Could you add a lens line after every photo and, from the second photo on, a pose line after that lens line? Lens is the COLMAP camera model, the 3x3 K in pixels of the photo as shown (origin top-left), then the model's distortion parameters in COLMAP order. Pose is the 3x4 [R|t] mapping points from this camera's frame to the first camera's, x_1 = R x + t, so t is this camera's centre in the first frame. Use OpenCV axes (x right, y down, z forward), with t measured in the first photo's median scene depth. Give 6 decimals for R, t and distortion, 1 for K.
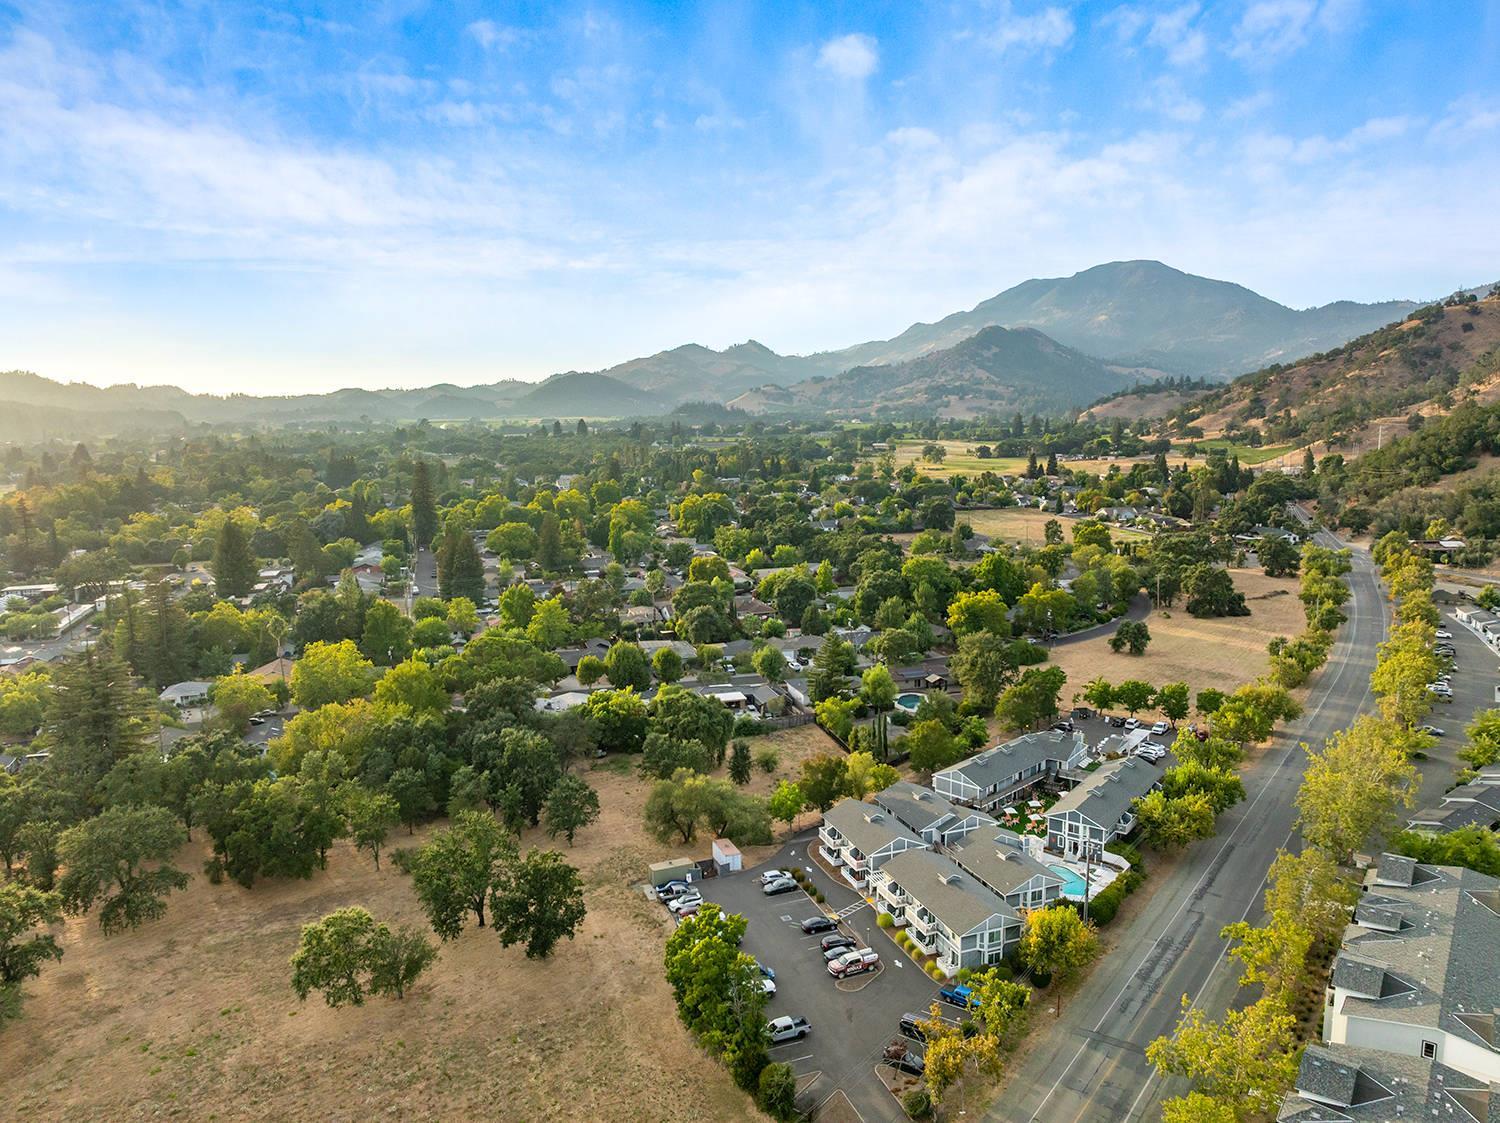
lens RADIAL K [[1029.3, 0, 750.0], [0, 1029.3, 561.5], [0, 0, 1]] dist [-0.044914, -0.002436]
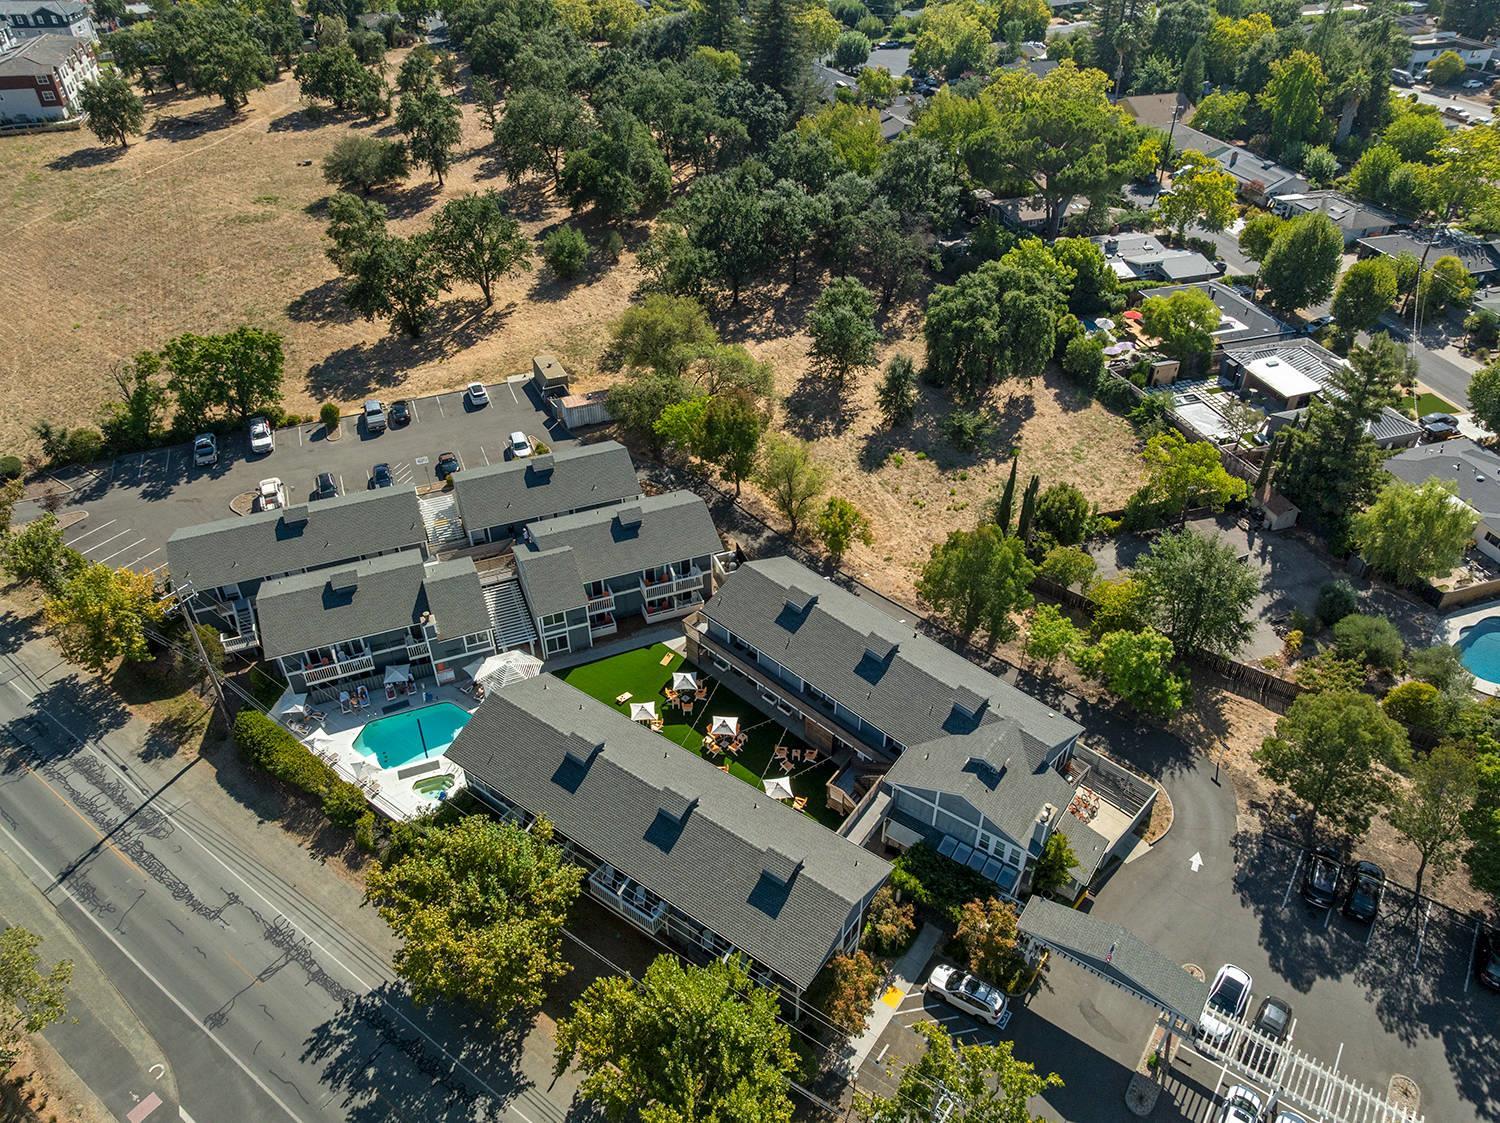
lens RADIAL K [[1044.6, 0, 750.0], [0, 1044.6, 561.5], [0, 0, 1]] dist [-0.035036, 0.007188]
pose [[0.034417, 0.624519, -0.780251, 0.458764], [-0.144995, 0.775573, 0.614380, -0.079694], [0.988834, 0.091987, 0.117245, 0.737011]]
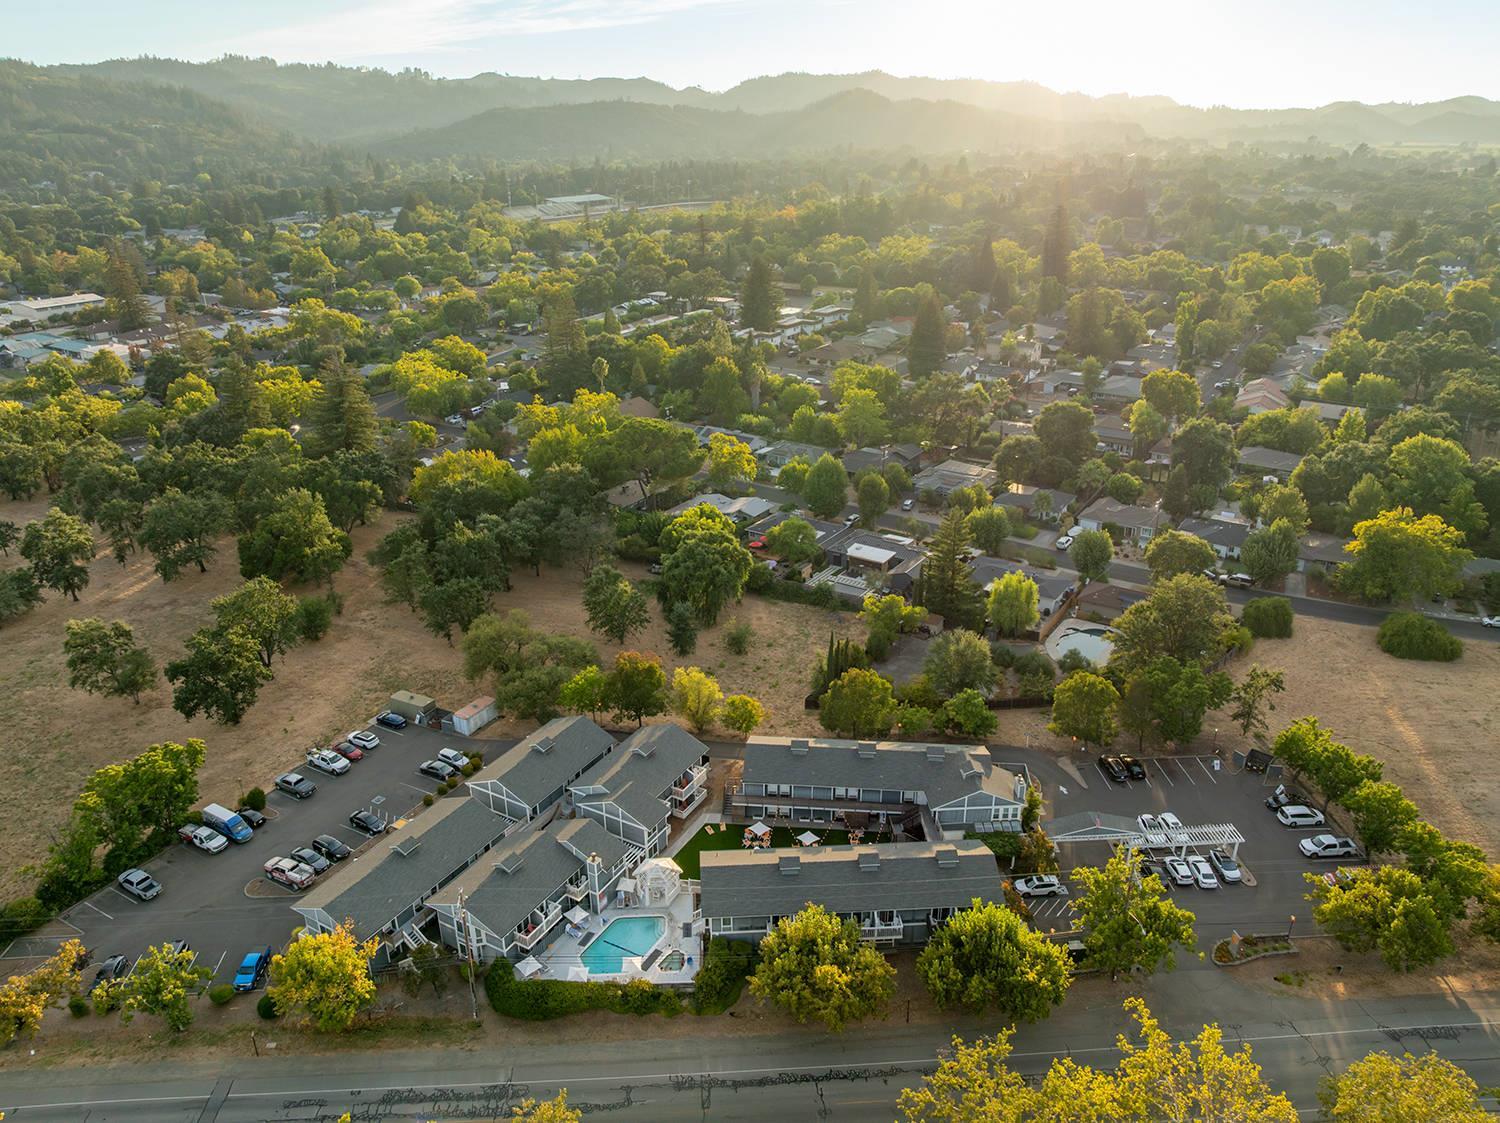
lens RADIAL K [[1029.3, 0, 750.0], [0, 1029.3, 561.5], [0, 0, 1]] dist [-0.044914, -0.002436]
pose [[0.658817, 0.303009, -0.688582, 0.515093], [-0.118071, 0.945602, 0.303143, -0.105444], [0.742980, -0.118414, 0.658756, 0.425604]]
